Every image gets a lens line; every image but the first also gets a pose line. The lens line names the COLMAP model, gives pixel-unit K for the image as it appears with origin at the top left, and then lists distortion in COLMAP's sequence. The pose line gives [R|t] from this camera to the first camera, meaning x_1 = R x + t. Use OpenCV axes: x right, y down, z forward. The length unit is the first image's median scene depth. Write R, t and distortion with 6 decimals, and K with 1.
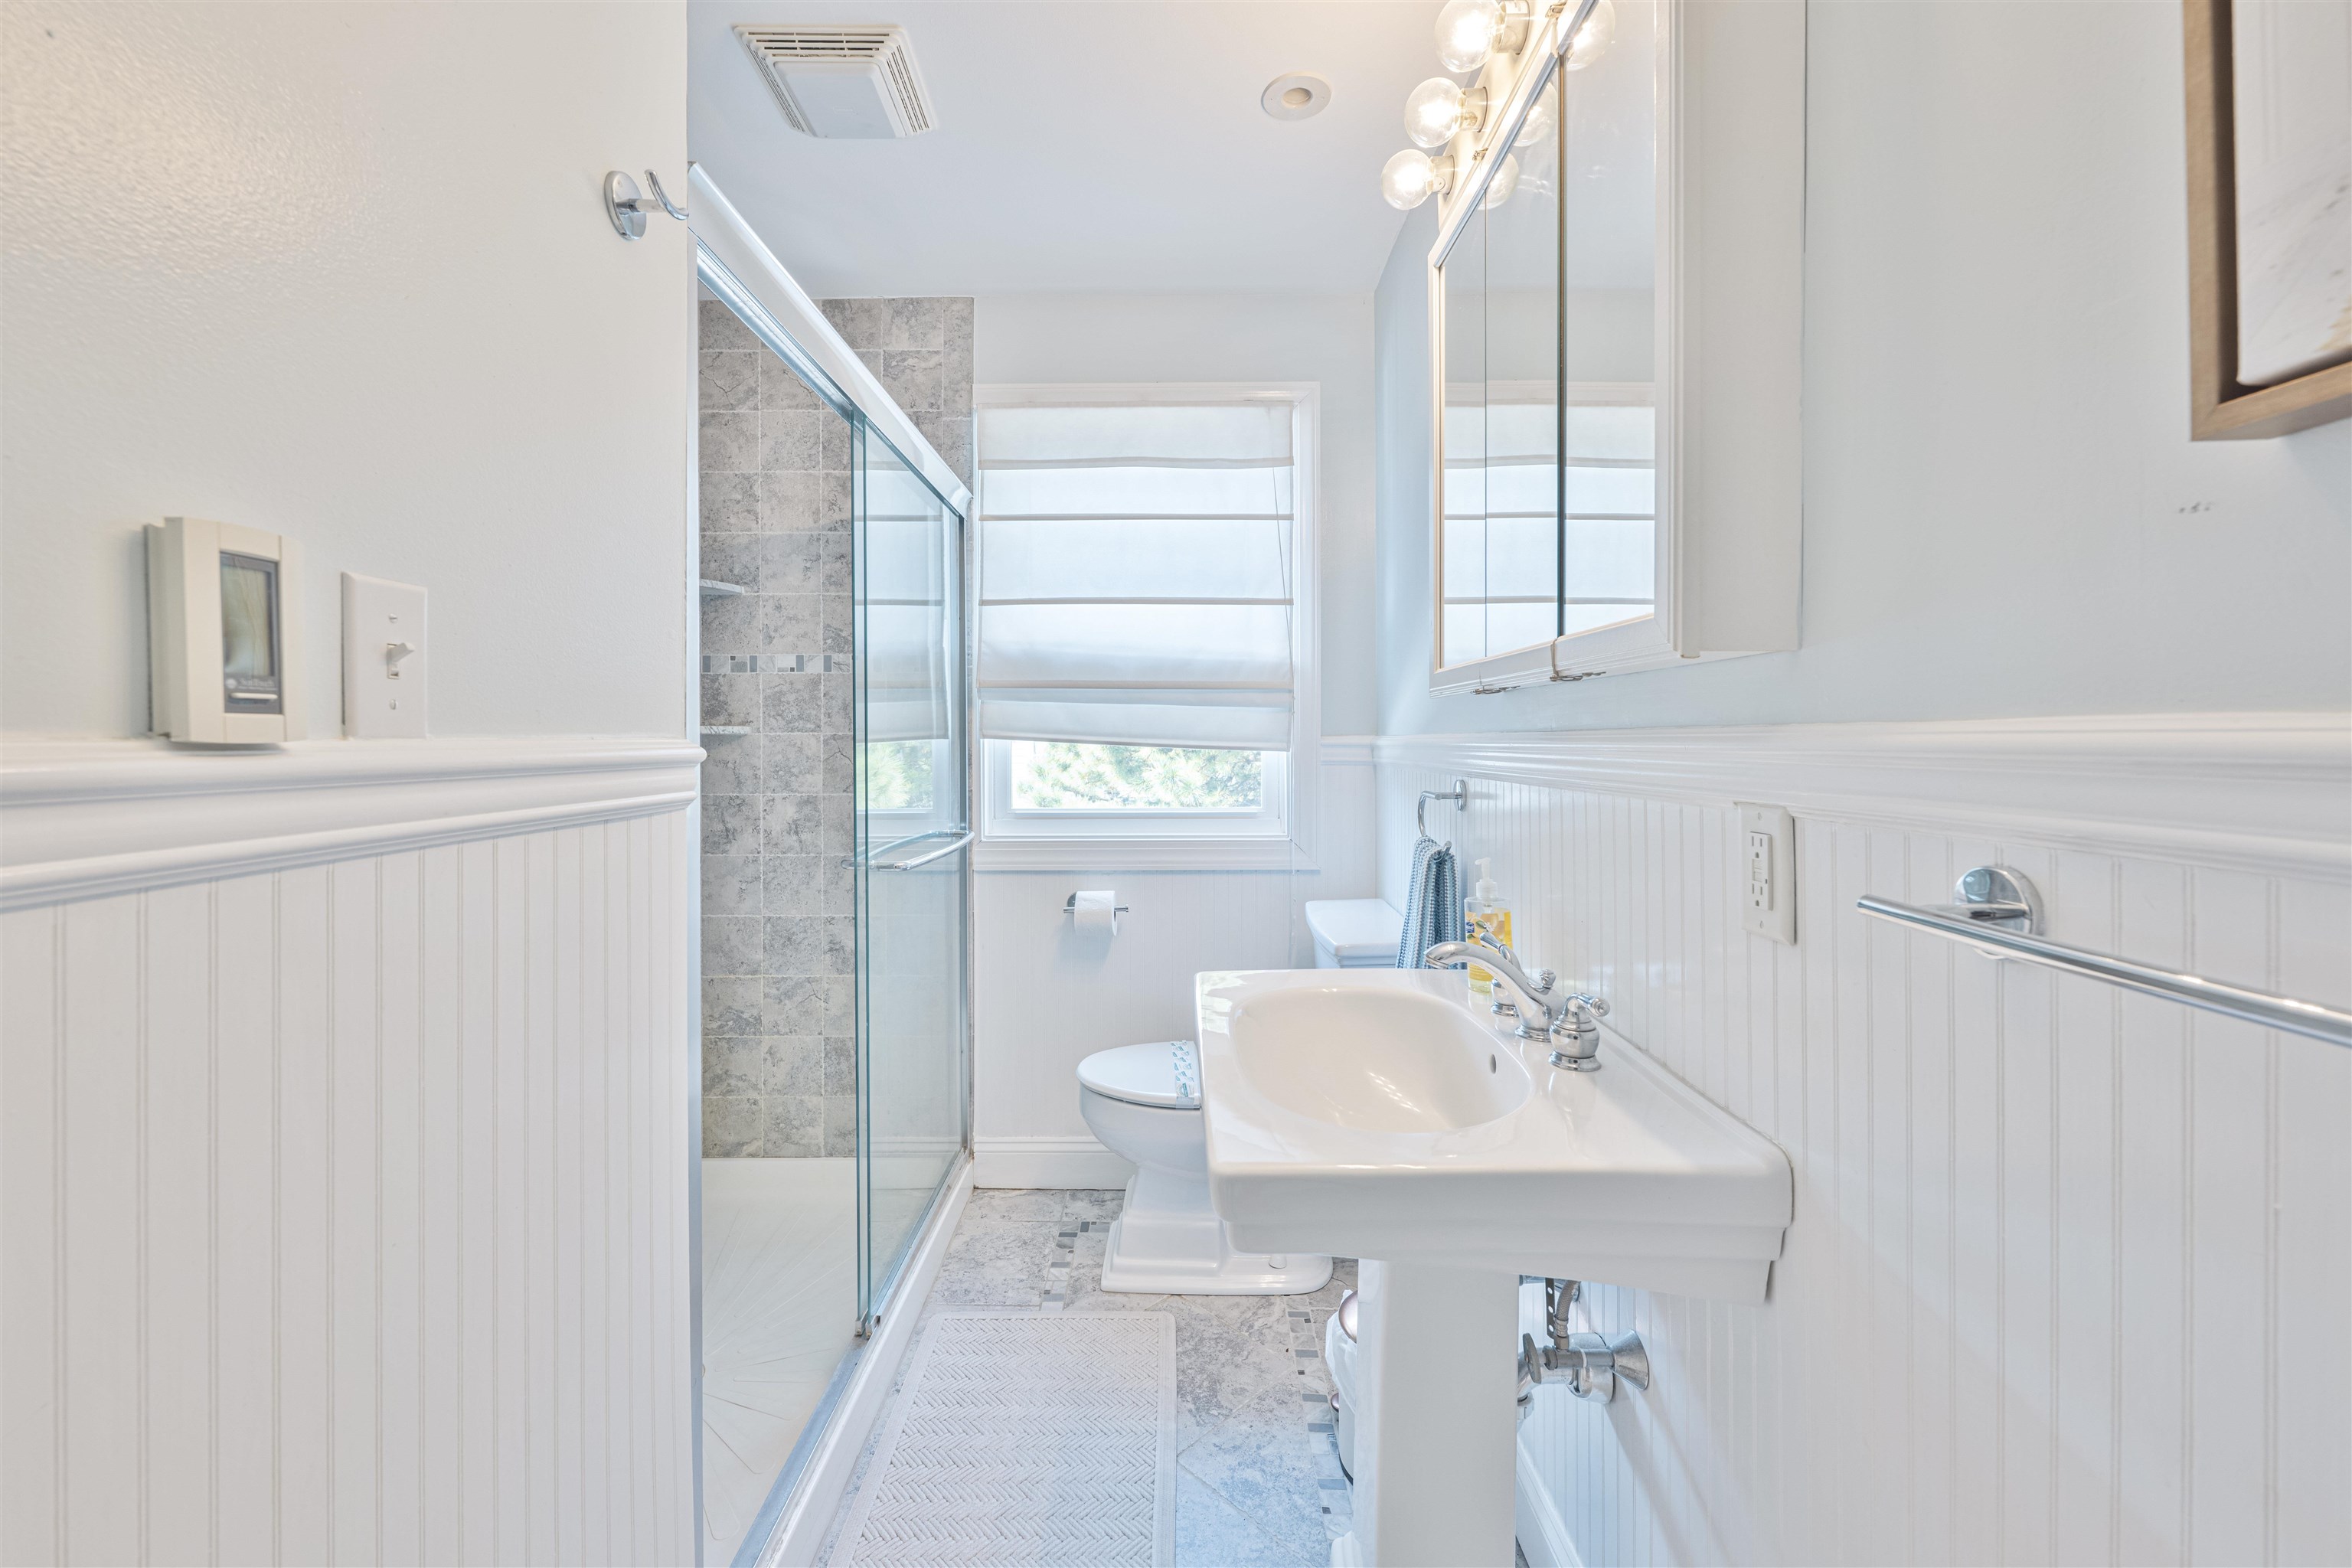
lens RADIAL K [[931.2, 0, 1151.8], [0, 931.2, 746.9], [0, 0, 1]] dist [0.001343, -0.000058]
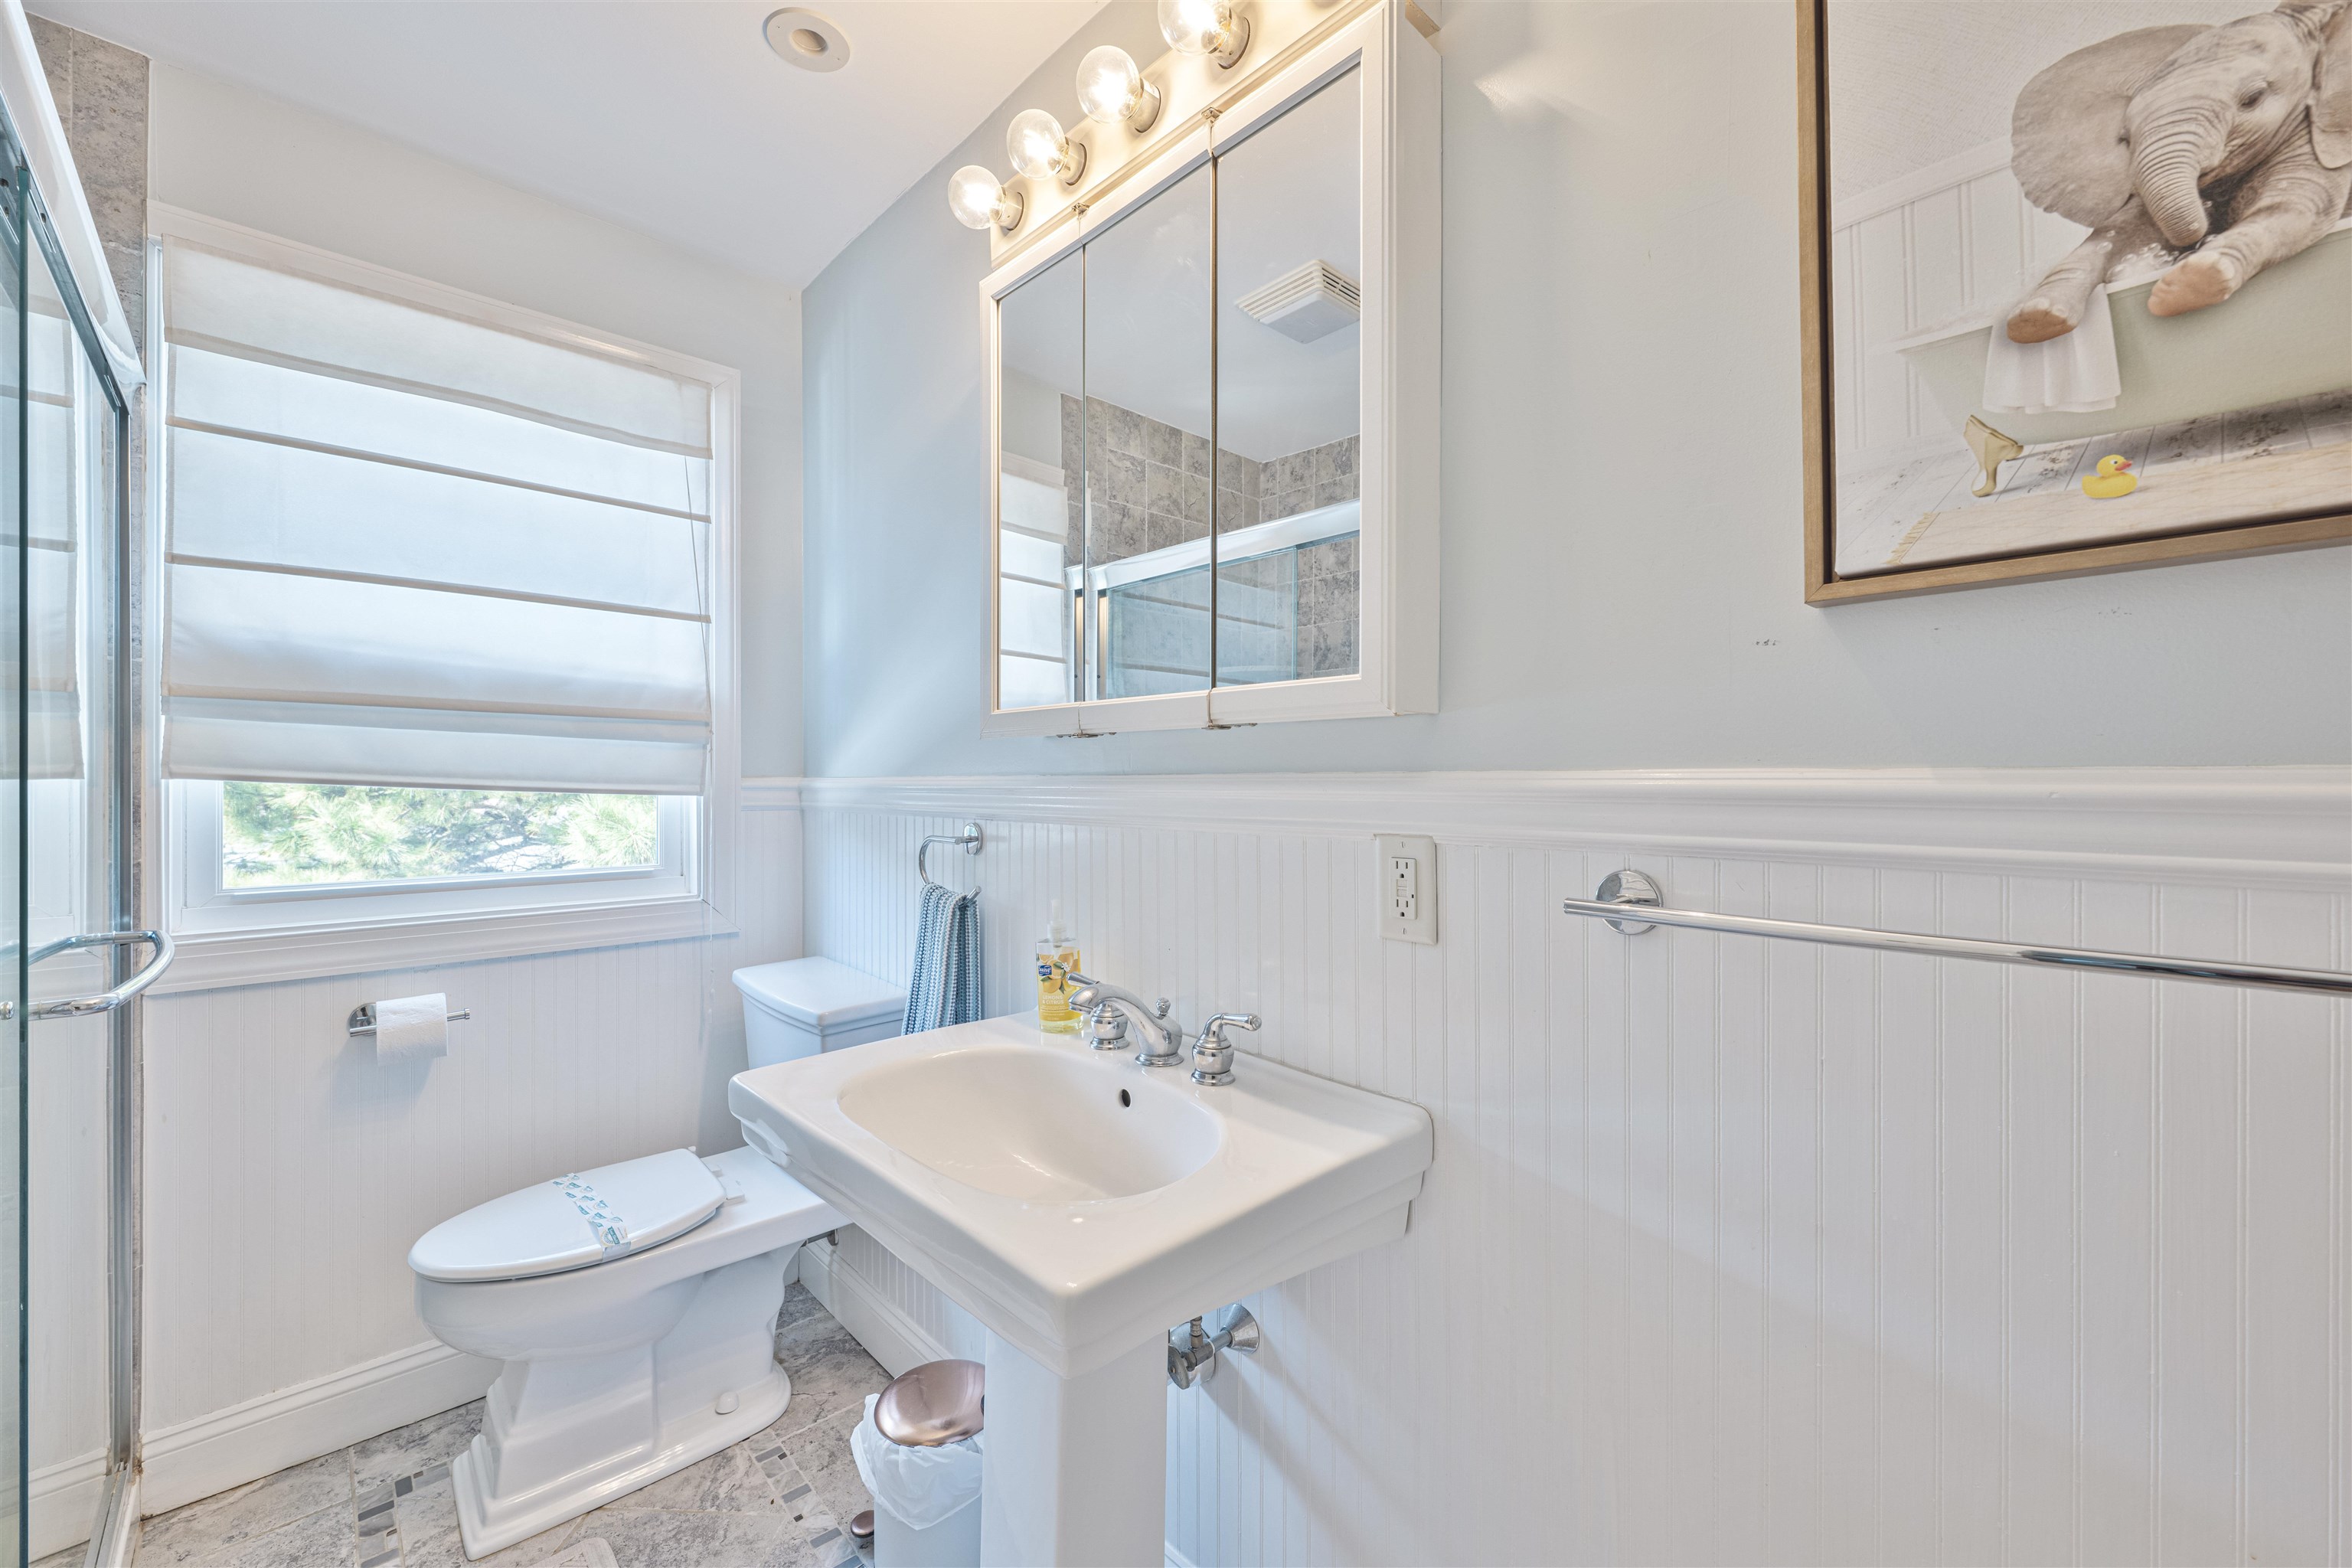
lens RADIAL K [[931.2, 0, 1172.1], [0, 931.2, 780.4], [0, 0, 1]] dist [0.001343, -0.000058]
pose [[0.719192, 0.003058, 0.694805, -0.160643], [0.002957, 0.999968, -0.007462, -0.001264], [-0.694806, 0.007421, 0.719159, 0.115166]]
